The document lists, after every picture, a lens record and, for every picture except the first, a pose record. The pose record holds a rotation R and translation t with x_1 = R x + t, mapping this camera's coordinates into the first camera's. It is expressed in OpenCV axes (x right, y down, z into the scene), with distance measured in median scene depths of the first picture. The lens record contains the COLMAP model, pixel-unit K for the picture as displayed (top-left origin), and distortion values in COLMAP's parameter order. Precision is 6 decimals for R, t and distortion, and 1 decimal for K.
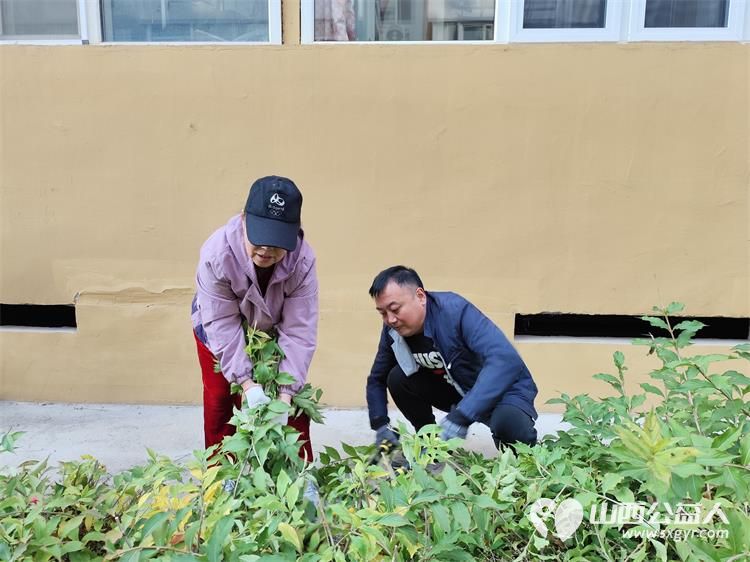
lens RADIAL K [[528.6, 0, 375.0], [0, 528.6, 281.0], [0, 0, 1]] dist [0.033905, -0.041015]
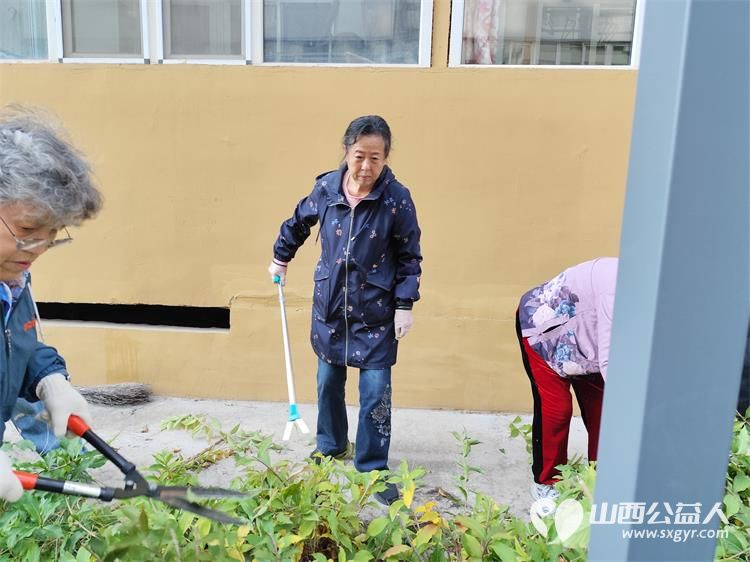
lens RADIAL K [[498.3, 0, 375.0], [0, 498.3, 281.0], [0, 0, 1]] dist [0.003245, -0.000872]
pose [[0.999598, 0.021570, -0.018380, -0.258332], [-0.021785, 0.999696, -0.011549, -0.003097], [0.018125, 0.011945, 0.999764, 0.006348]]
